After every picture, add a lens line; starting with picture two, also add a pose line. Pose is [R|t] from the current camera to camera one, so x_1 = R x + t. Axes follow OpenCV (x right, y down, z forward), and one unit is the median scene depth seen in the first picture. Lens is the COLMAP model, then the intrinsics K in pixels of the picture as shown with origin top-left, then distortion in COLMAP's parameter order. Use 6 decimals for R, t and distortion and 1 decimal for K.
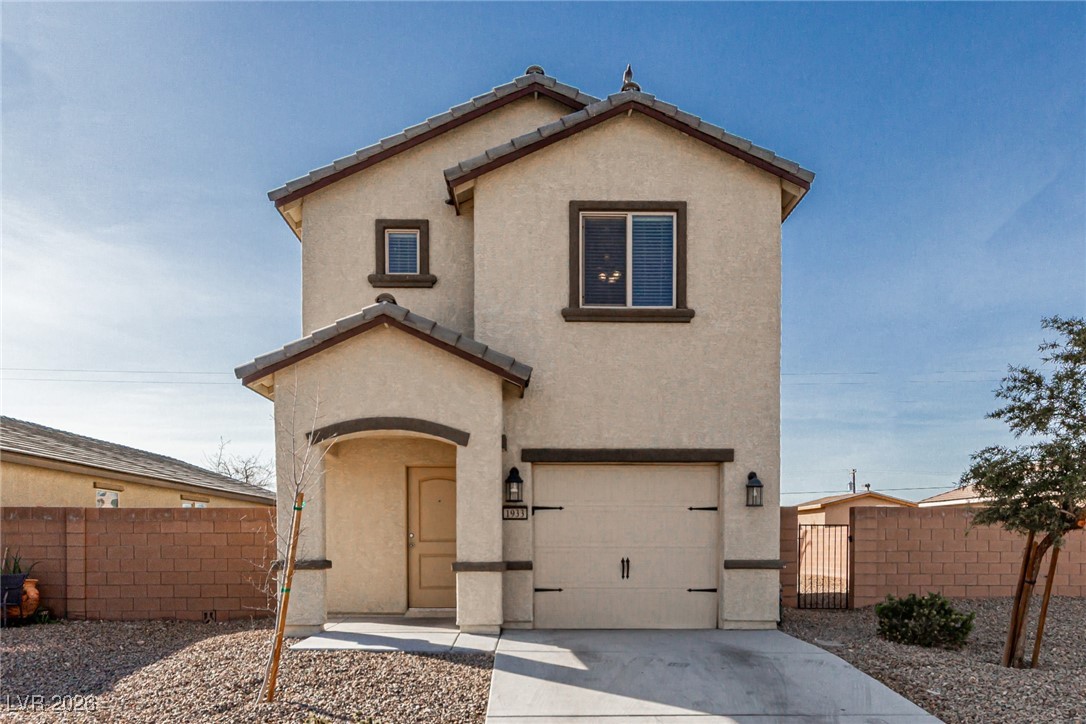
lens RADIAL K [[518.4, 0, 544.7], [0, 518.4, 409.2], [0, 0, 1]] dist [0.002108, 0.000648]
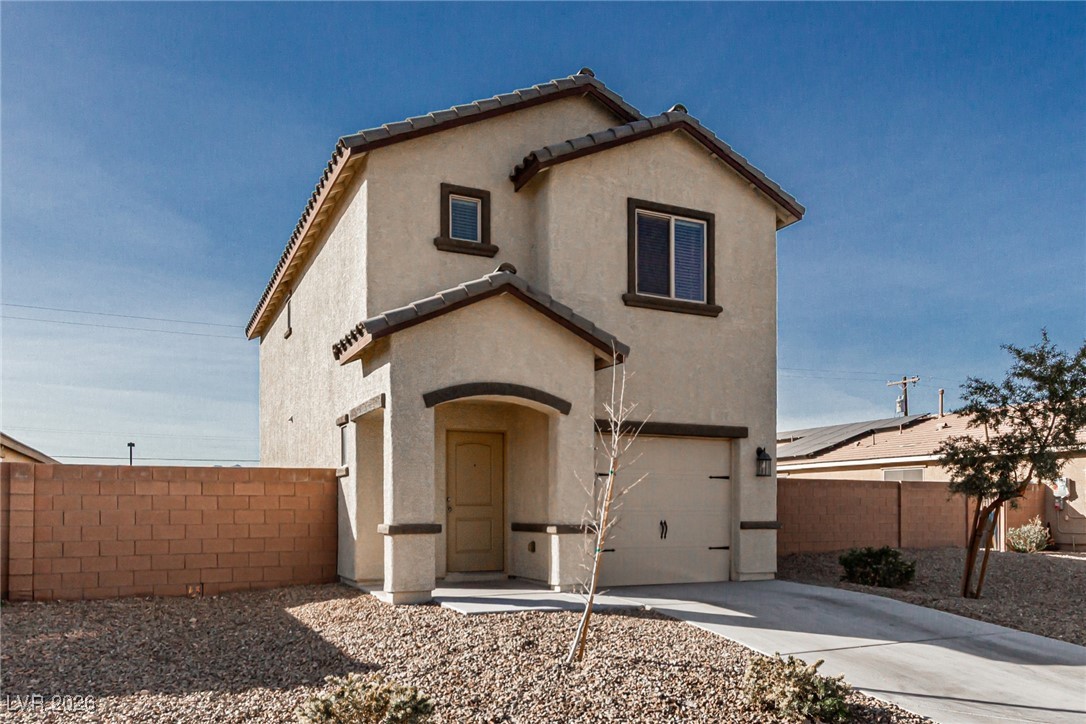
lens RADIAL K [[502.3, 0, 538.1], [0, 502.3, 366.8], [0, 0, 1]] dist [-0.000191, 0.000638]
pose [[0.961116, 0.075089, 0.265739, -0.405513], [-0.069103, 0.997102, -0.031816, 0.008134], [-0.267358, 0.012215, 0.963520, 0.018958]]
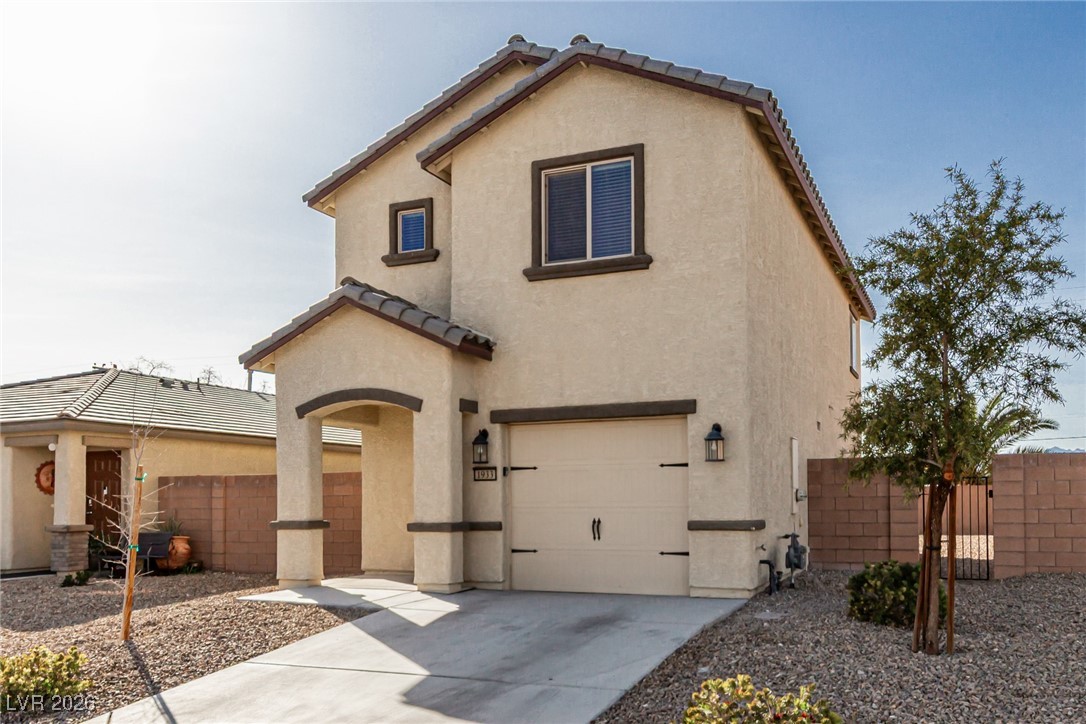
lens RADIAL K [[550.3, 0, 615.0], [0, 550.3, 340.0], [0, 0, 1]] dist [-0.000034, 0.000199]
pose [[0.964752, -0.082361, -0.249940, 0.455660], [0.074053, 0.996349, -0.042481, 0.001969], [0.252526, 0.022474, 0.967329, 0.010569]]
